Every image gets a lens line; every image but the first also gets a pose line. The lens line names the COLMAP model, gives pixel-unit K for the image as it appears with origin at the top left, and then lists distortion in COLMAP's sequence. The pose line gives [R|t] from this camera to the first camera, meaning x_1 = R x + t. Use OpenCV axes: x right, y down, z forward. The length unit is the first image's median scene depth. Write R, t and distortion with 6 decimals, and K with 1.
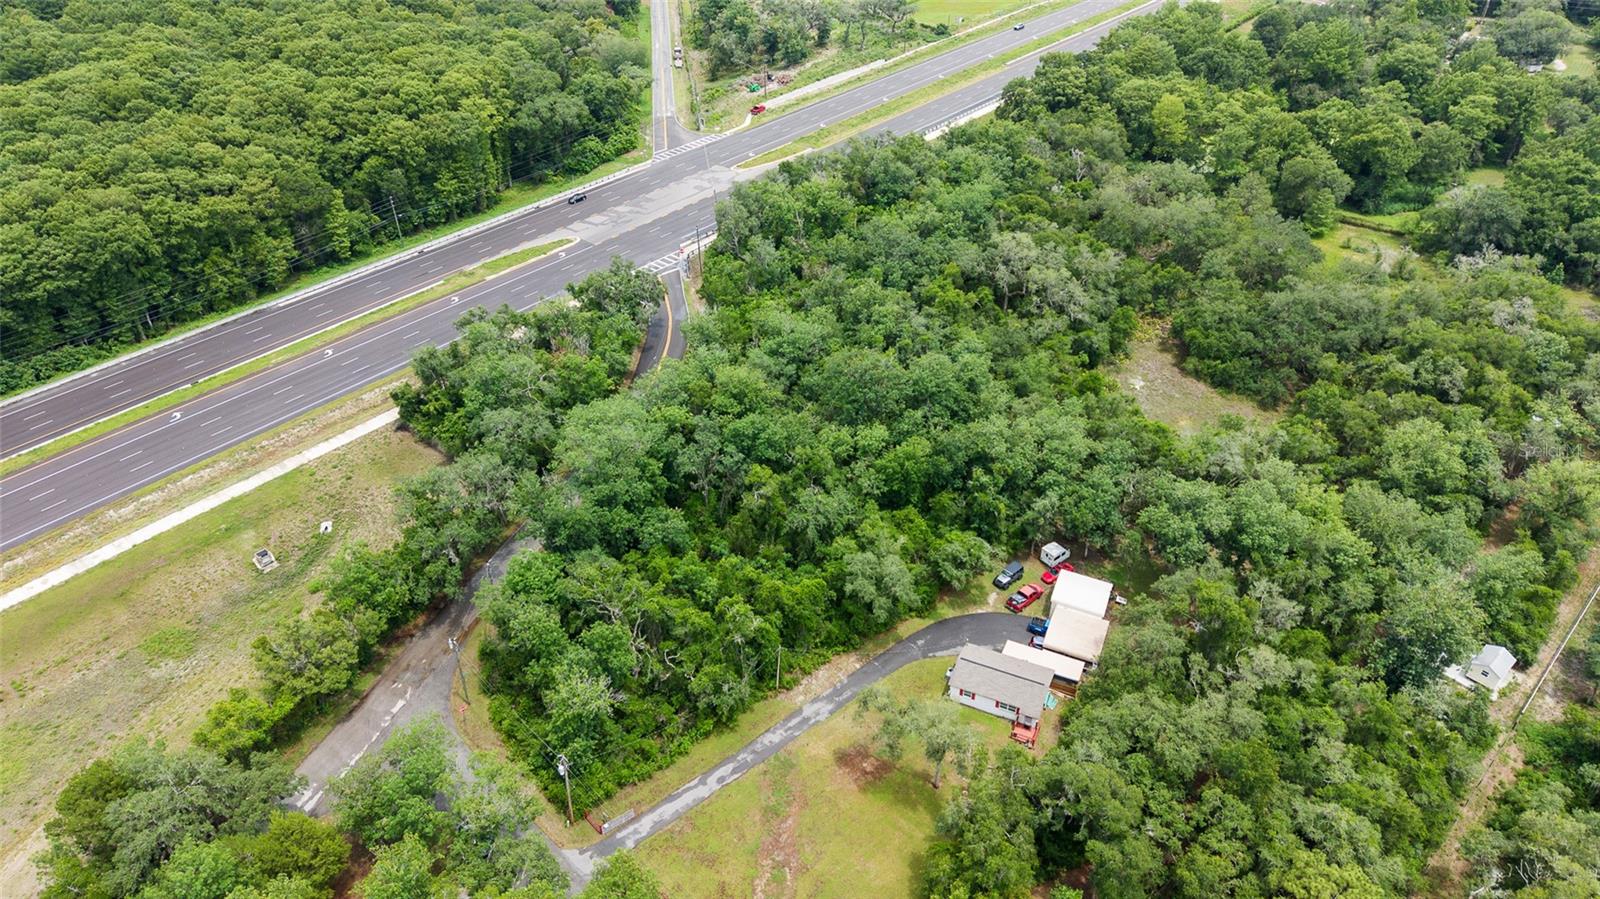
lens RADIAL K [[1059.7, 0, 791.2], [0, 1059.7, 444.8], [0, 0, 1]] dist [0.030008, -0.020637]
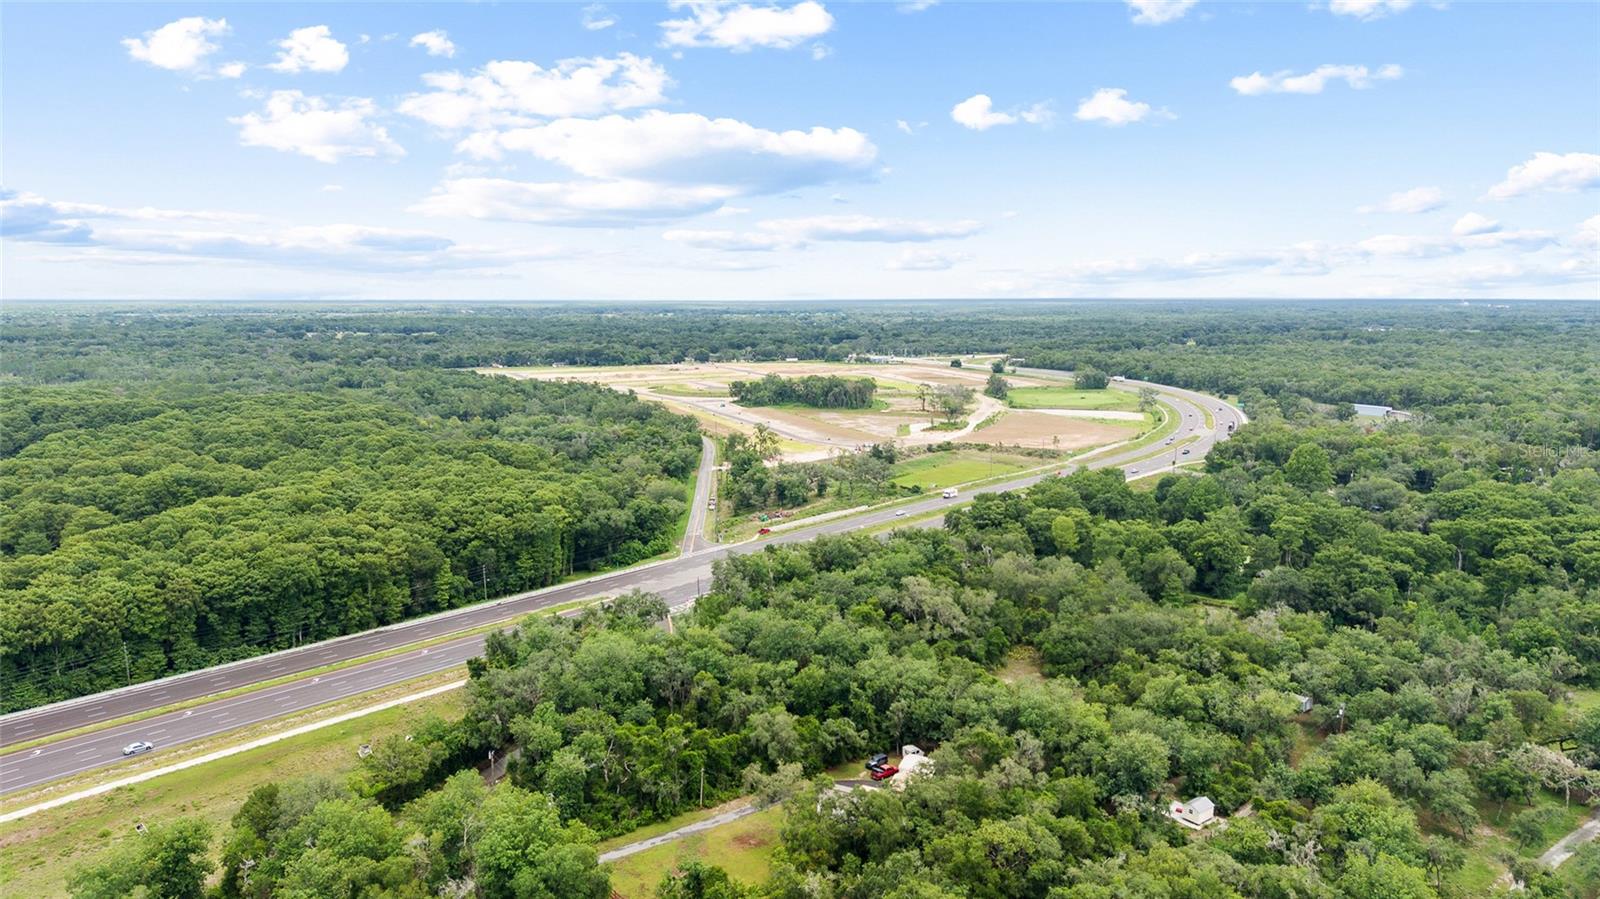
lens RADIAL K [[1059.8, 0, 800.0], [0, 1059.8, 449.5], [0, 0, 1]] dist [0.111197, -0.173013]
pose [[0.998624, 0.007235, -0.051942, 0.108424], [-0.029785, 0.893442, -0.448189, 0.247498], [0.043164, 0.449119, 0.892429, -0.299817]]
